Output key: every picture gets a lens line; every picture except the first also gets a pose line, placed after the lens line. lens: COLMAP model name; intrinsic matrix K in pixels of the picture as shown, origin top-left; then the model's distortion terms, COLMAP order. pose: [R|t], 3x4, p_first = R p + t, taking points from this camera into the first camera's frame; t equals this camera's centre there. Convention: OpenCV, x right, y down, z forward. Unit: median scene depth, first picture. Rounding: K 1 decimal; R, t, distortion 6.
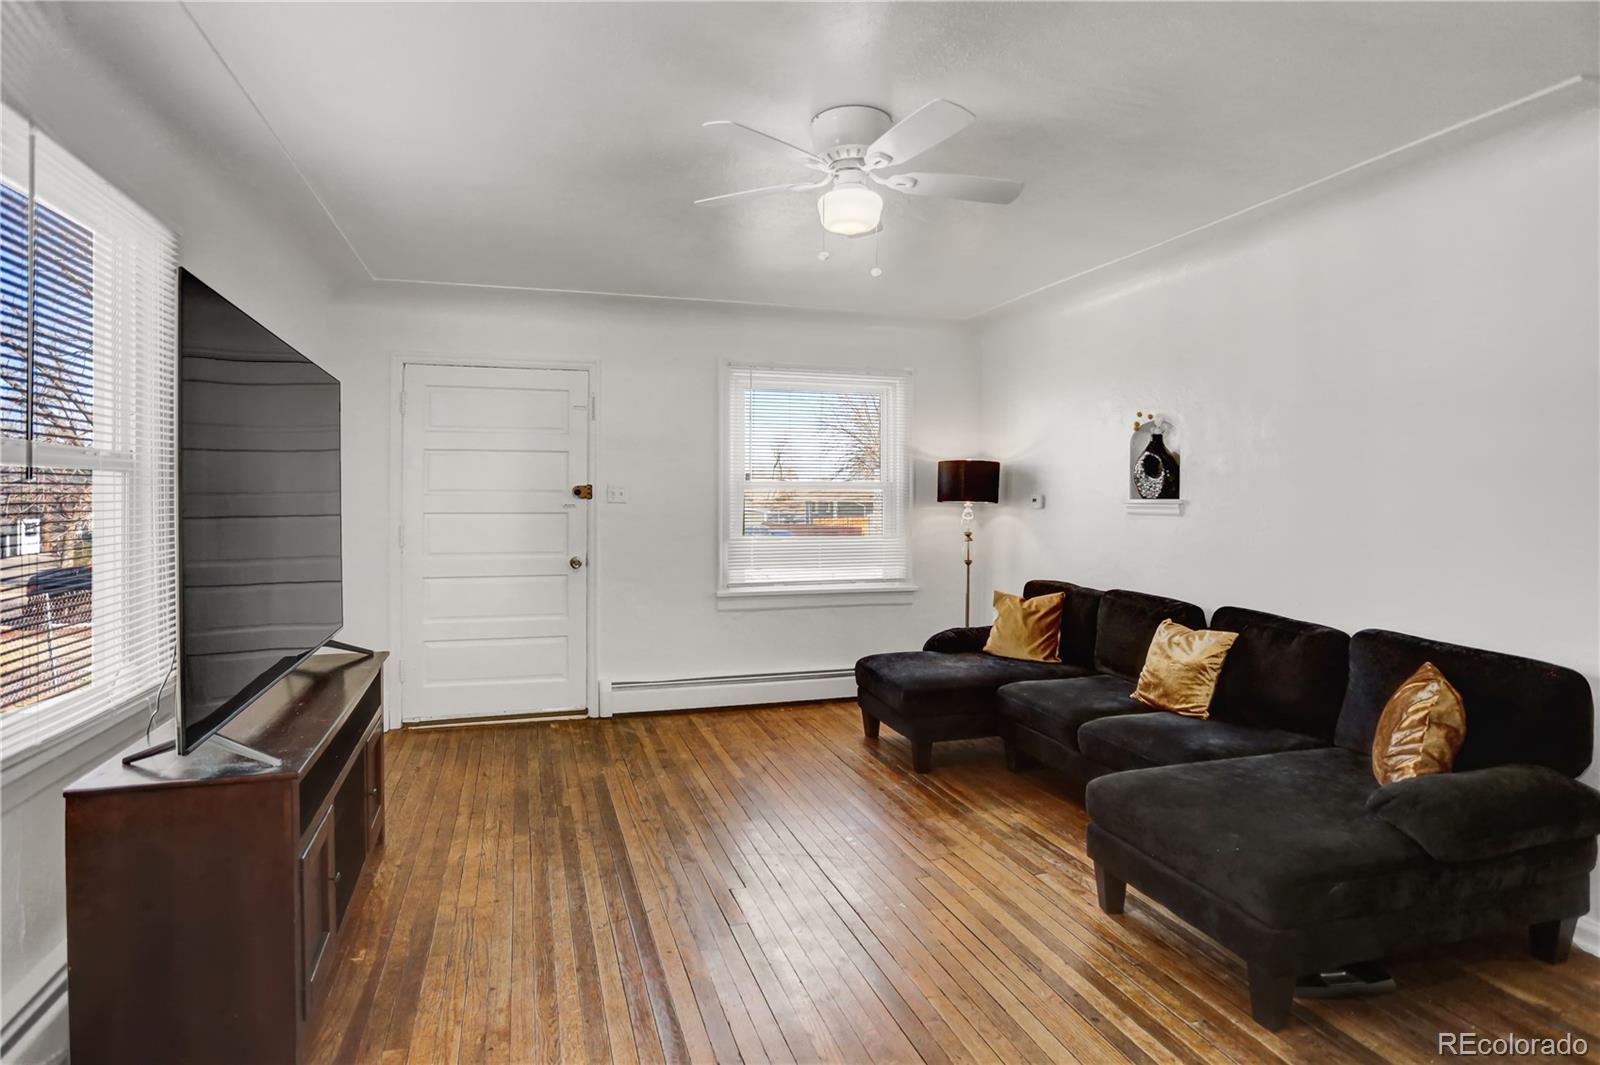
lens RADIAL K [[850.3, 0, 803.1], [0, 850.3, 496.2], [0, 0, 1]] dist [-0.043068, 0.000571]
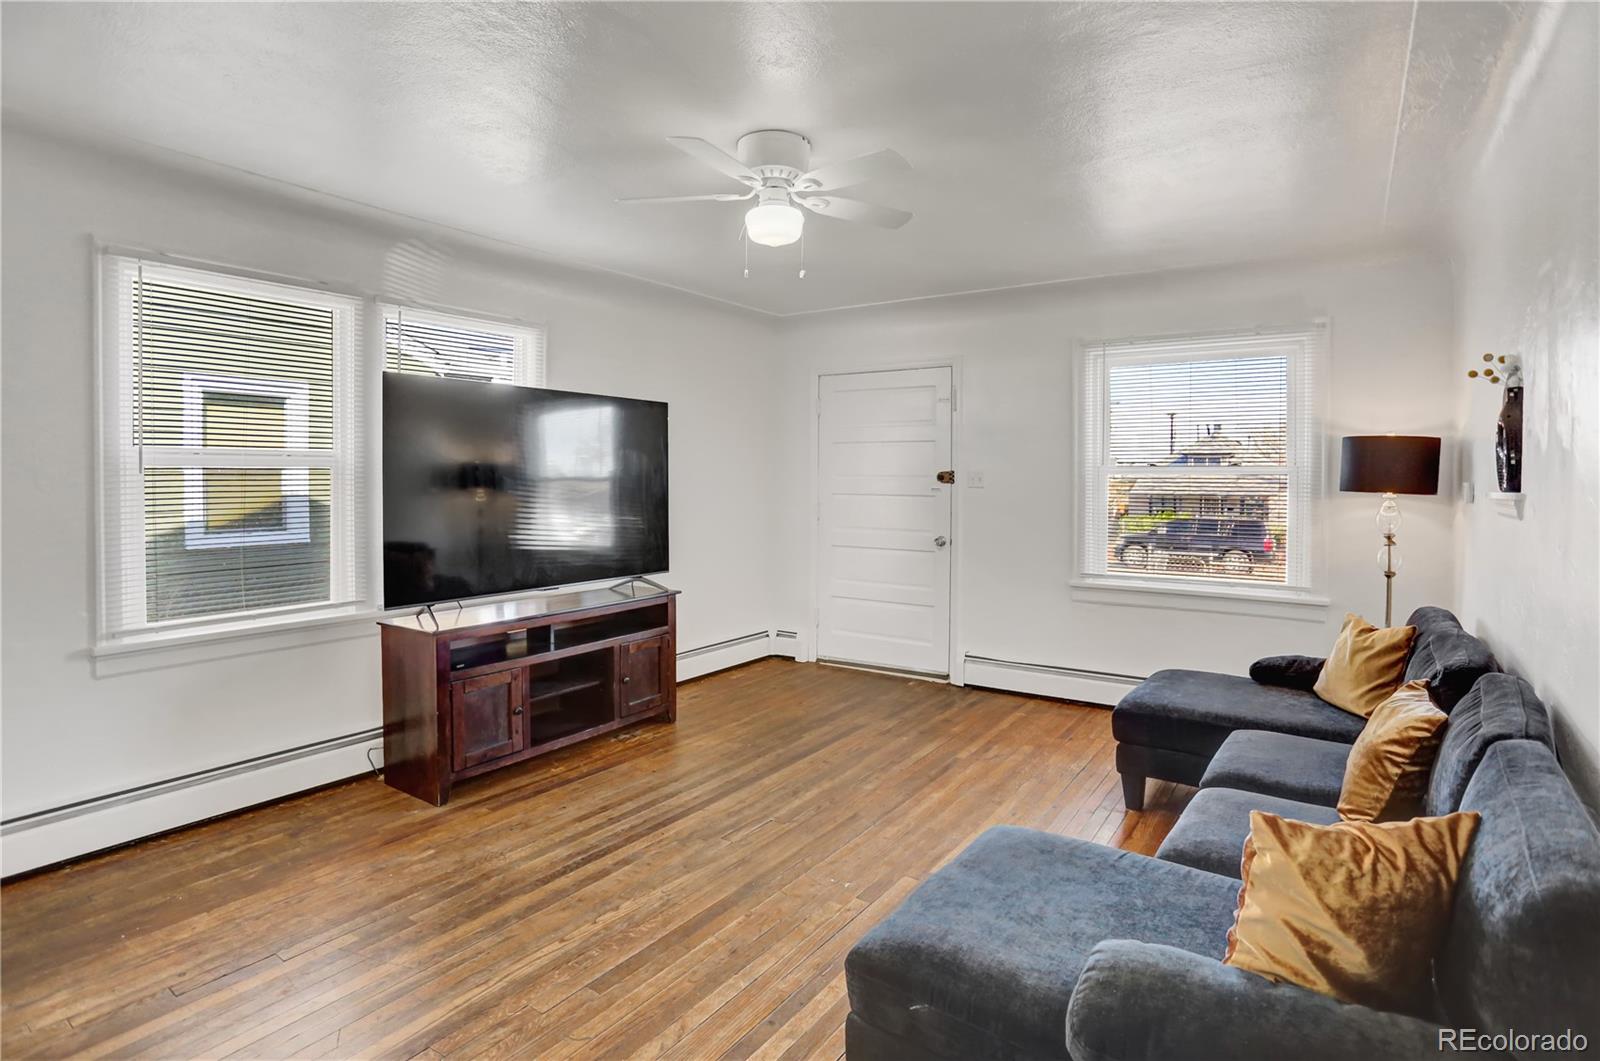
lens RADIAL K [[829.6, 0, 798.3], [0, 829.6, 499.3], [0, 0, 1]] dist [-0.076696, 0.000161]
pose [[0.610136, 0.023210, -0.791957, 0.624439], [0.000342, 0.999563, 0.029559, -0.011659], [0.792297, -0.018306, 0.609861, 0.255708]]
